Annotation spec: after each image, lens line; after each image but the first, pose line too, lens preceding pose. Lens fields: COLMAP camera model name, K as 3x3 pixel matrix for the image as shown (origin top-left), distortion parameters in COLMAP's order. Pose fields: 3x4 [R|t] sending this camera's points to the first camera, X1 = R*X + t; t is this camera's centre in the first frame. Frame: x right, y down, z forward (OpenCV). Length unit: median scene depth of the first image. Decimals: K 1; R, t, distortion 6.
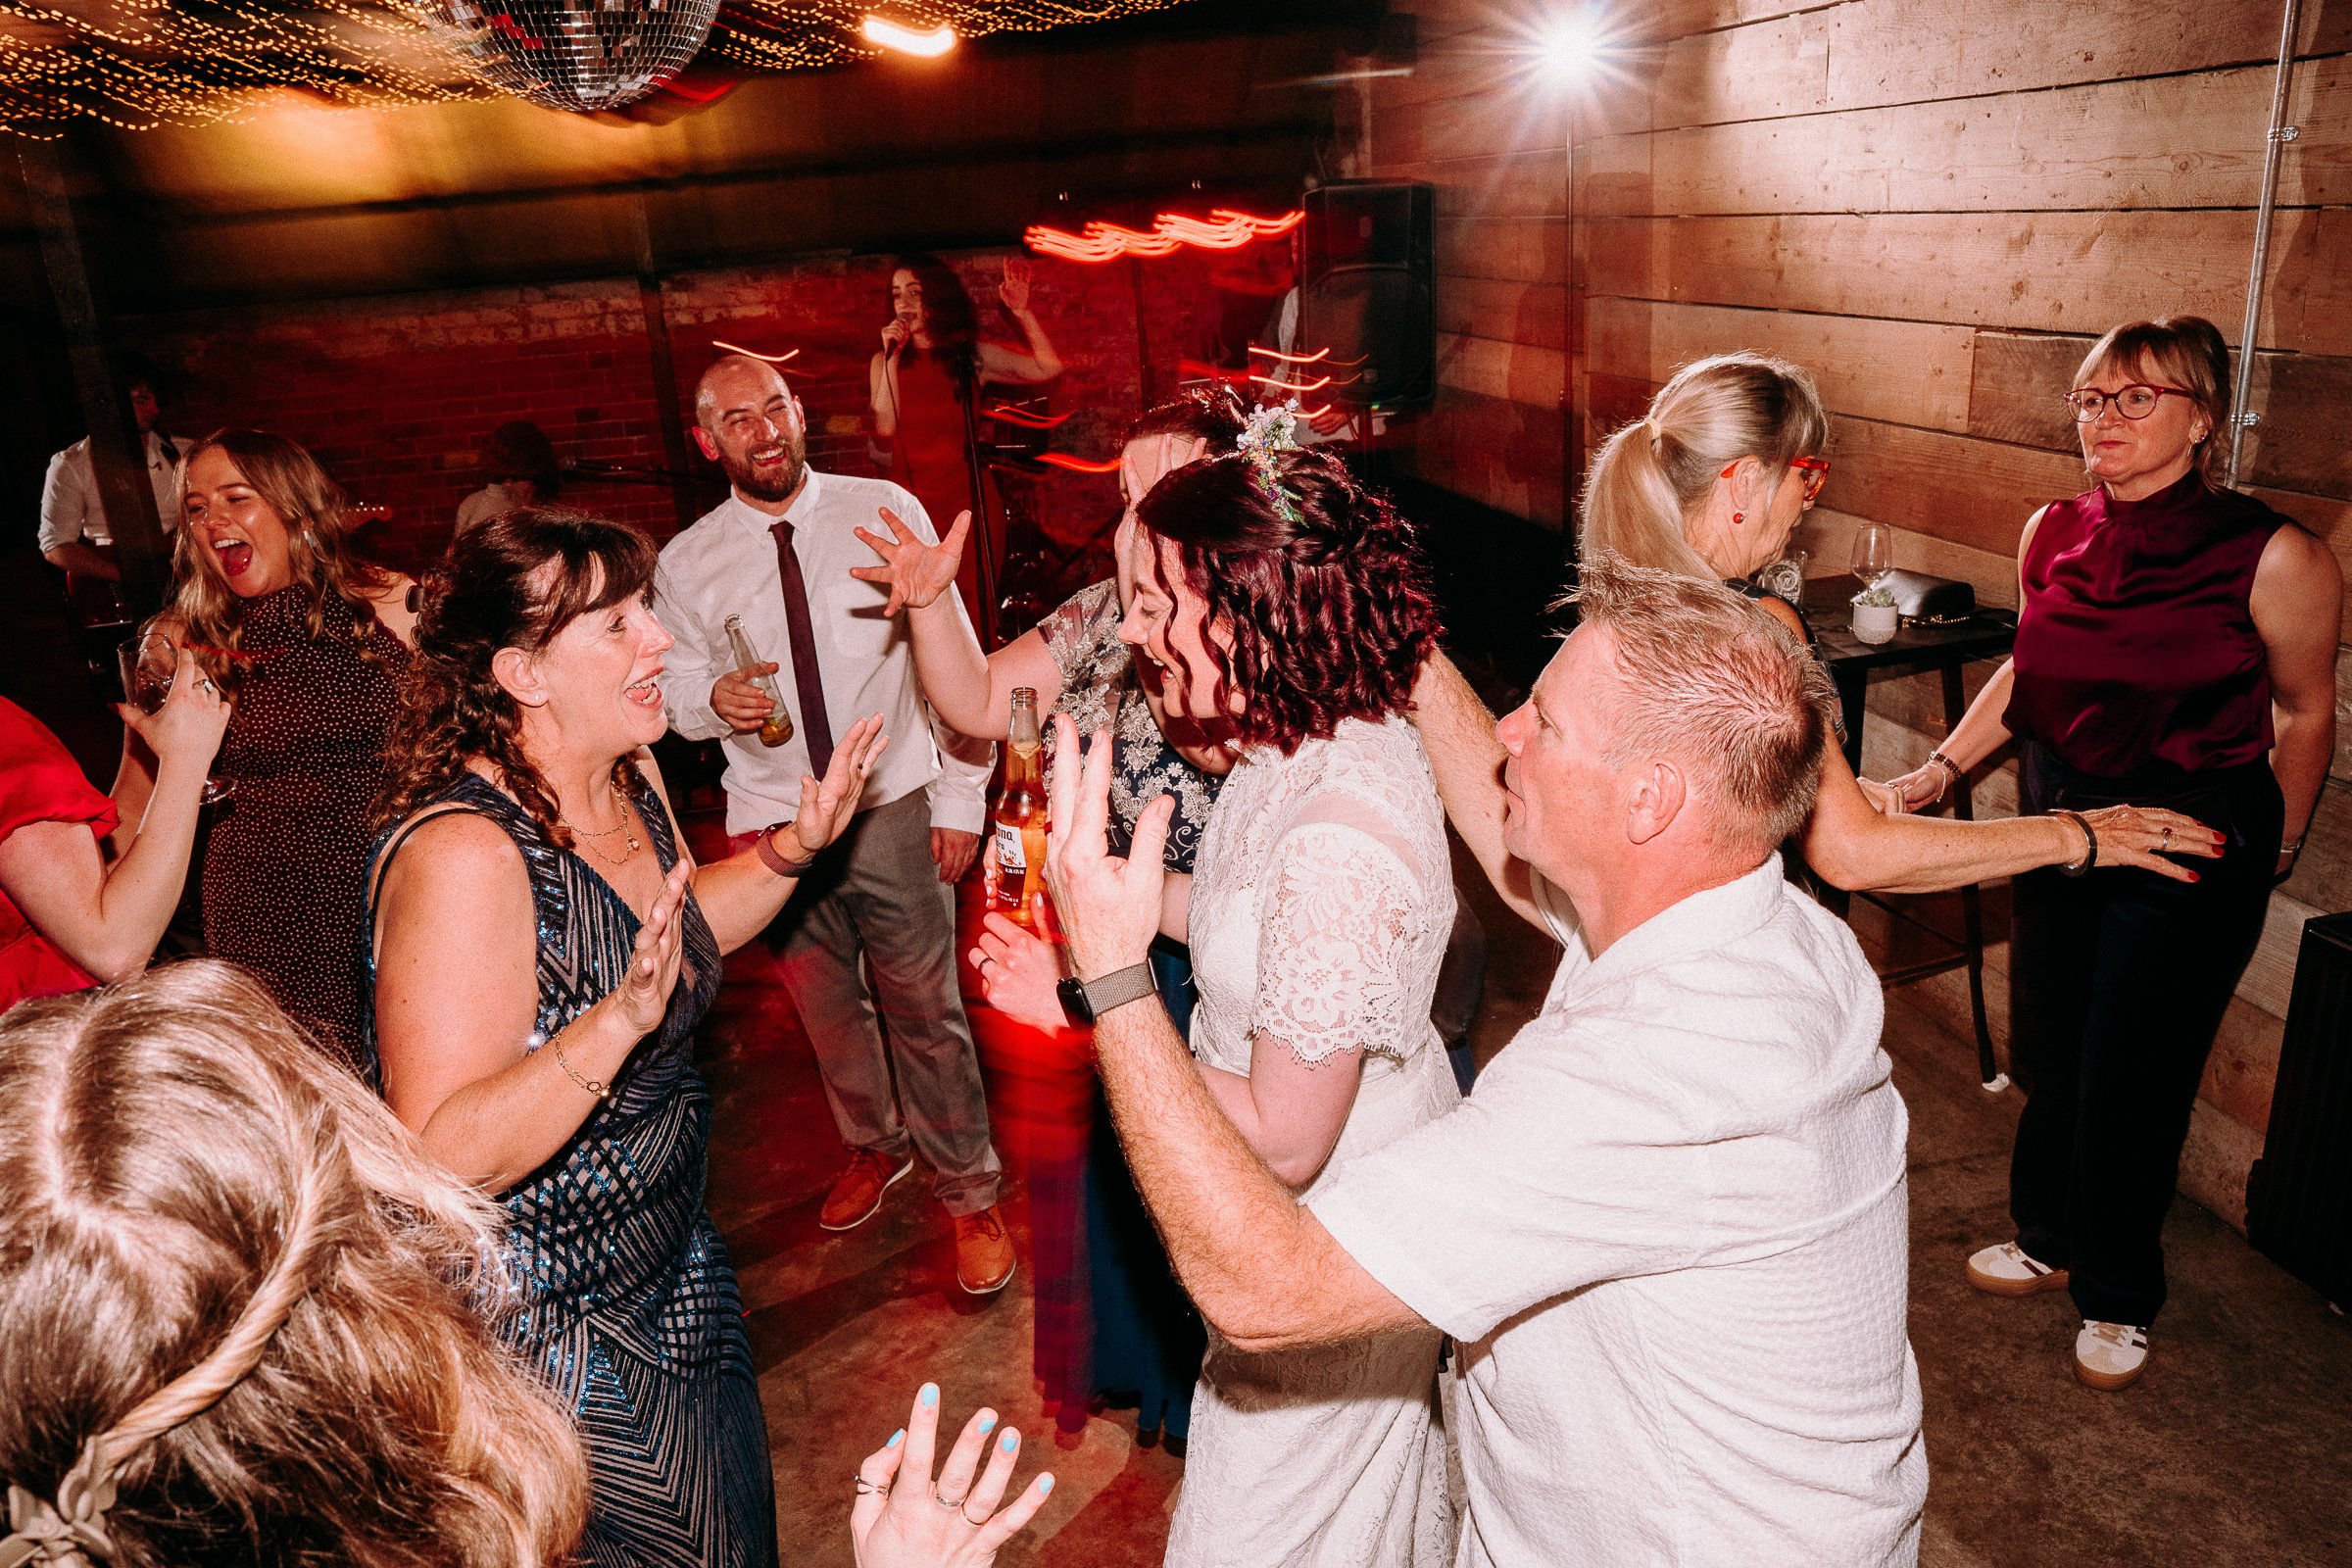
lens RADIAL K [[1706.1, 0, 1176.0], [0, 1706.1, 784.0], [0, 0, 1]] dist [-0.018730, 0.001638]
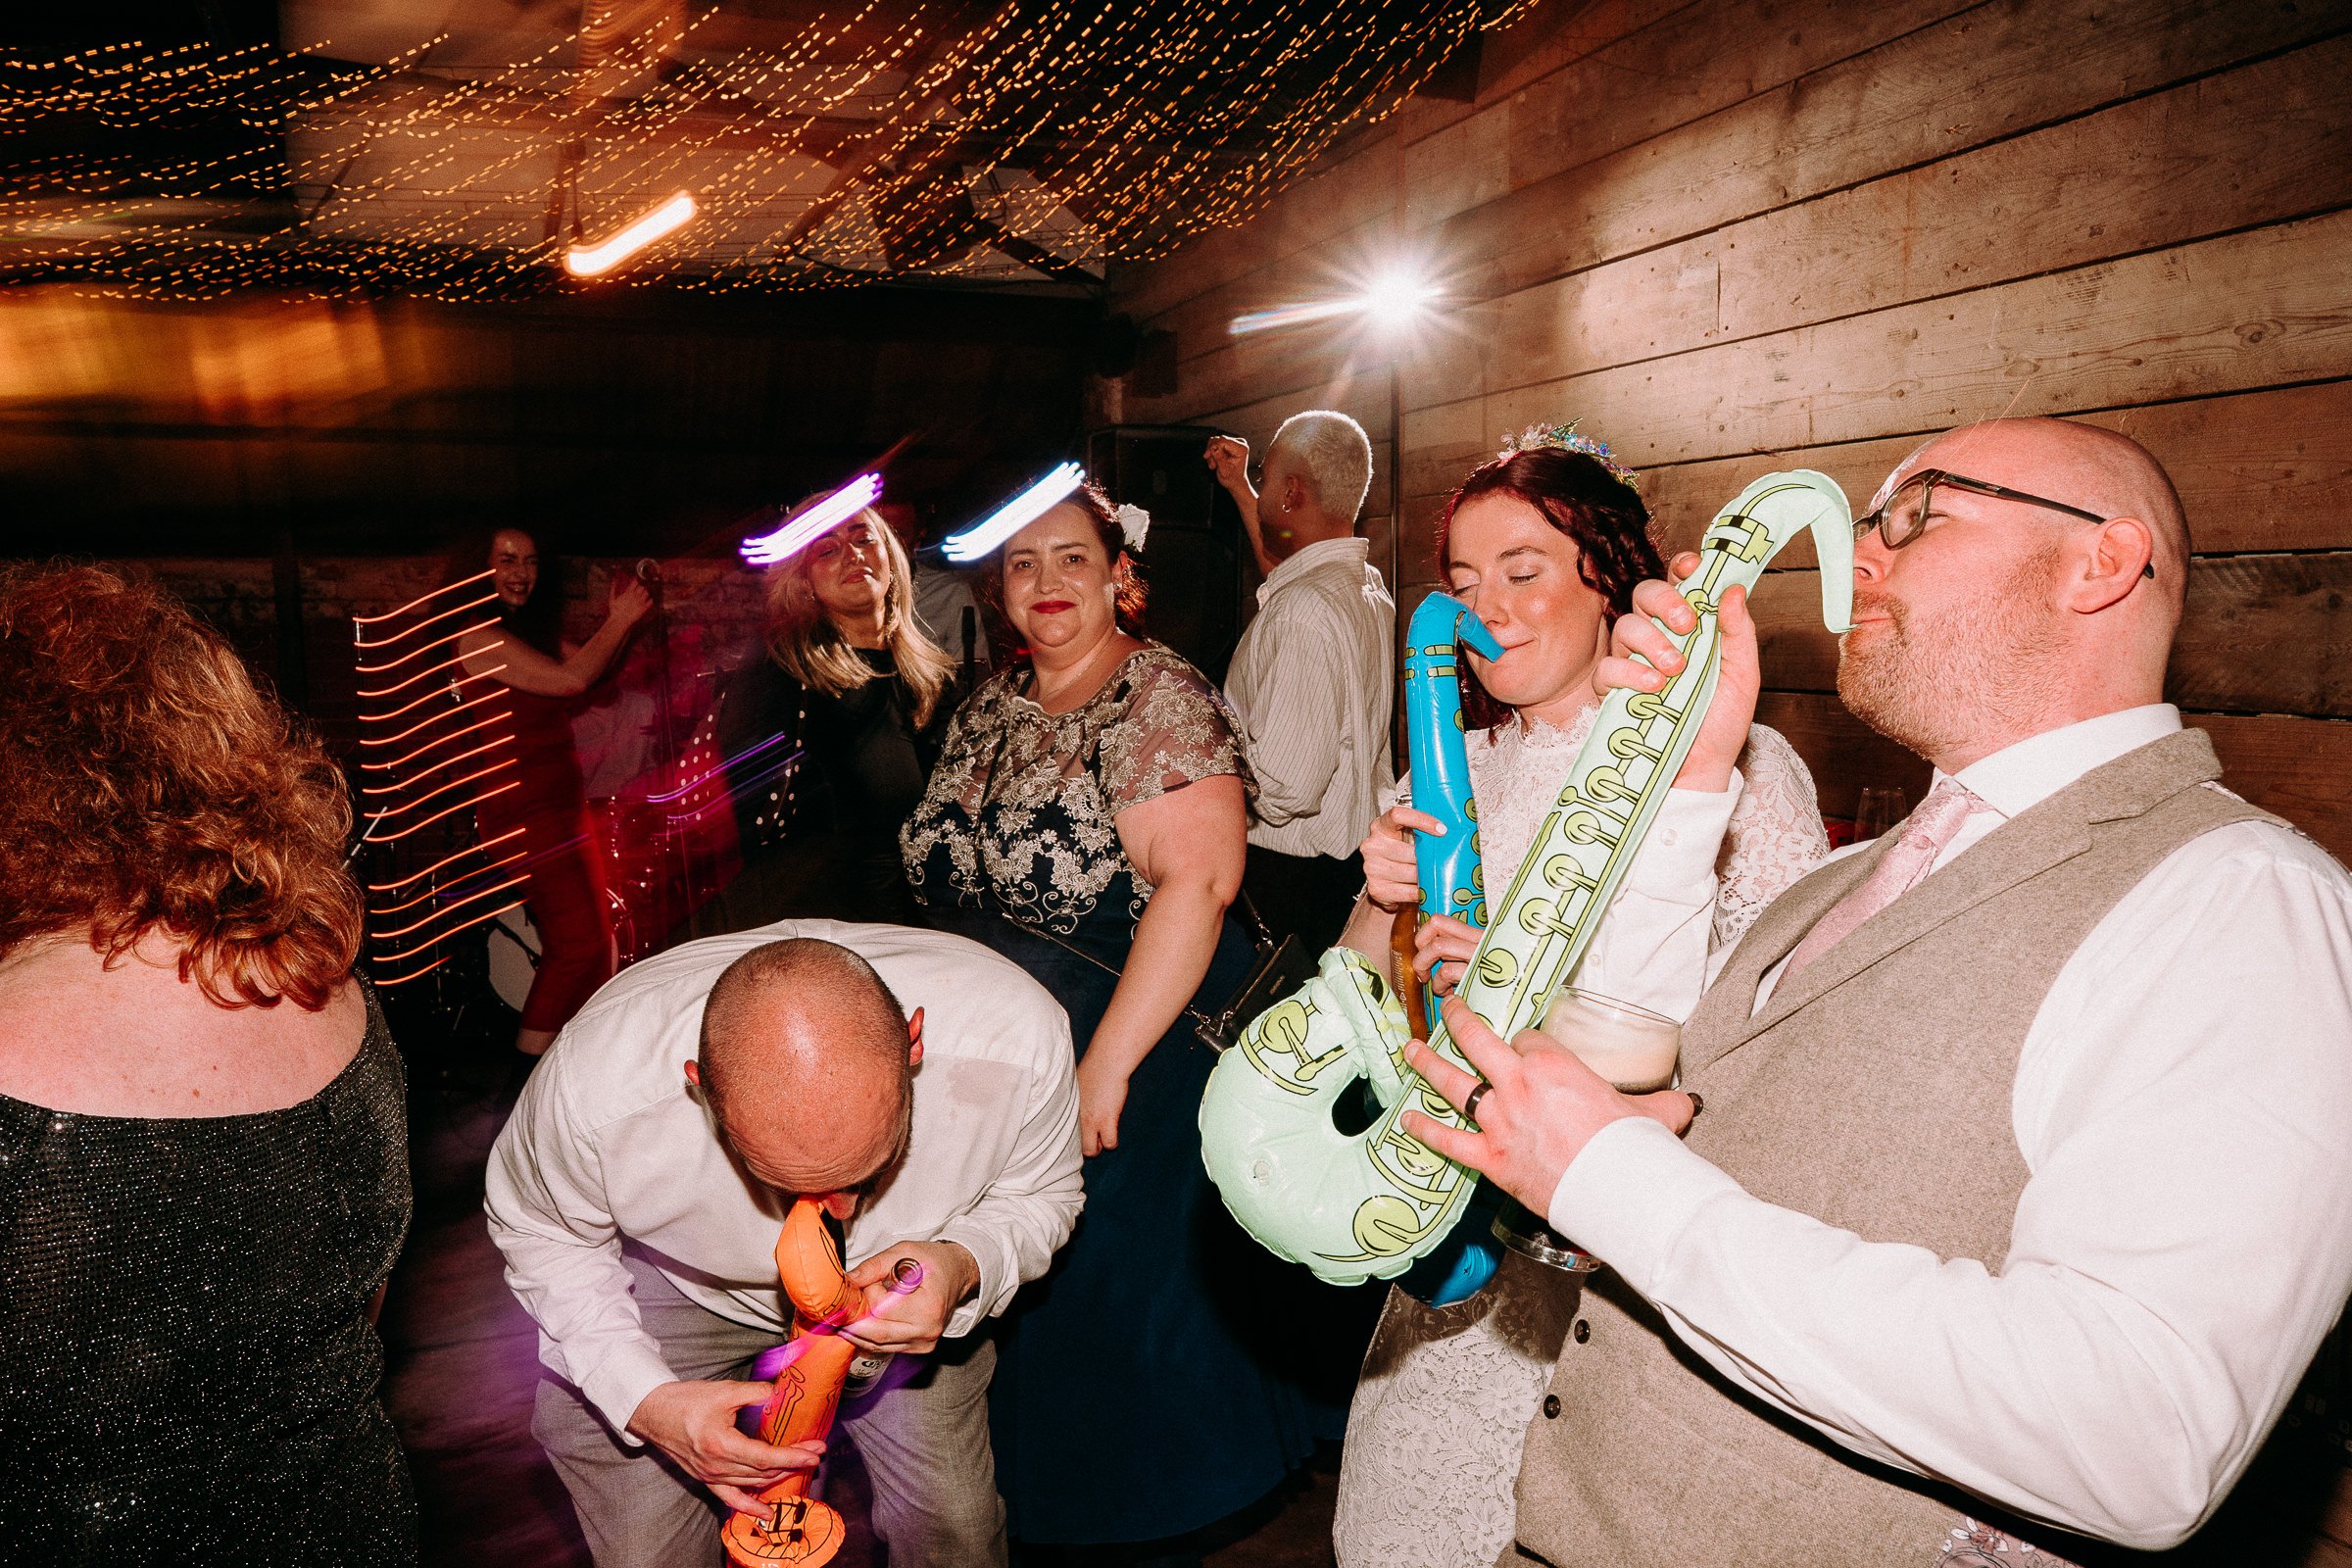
lens RADIAL K [[1706.1, 0, 1176.0], [0, 1706.1, 784.0], [0, 0, 1]] dist [-0.018730, 0.001638]
pose [[0.984470, 0.035316, 0.171966, -0.025885], [0.004281, 0.974436, -0.224624, 0.012658], [-0.175502, 0.221872, 0.959152, 0.252601]]
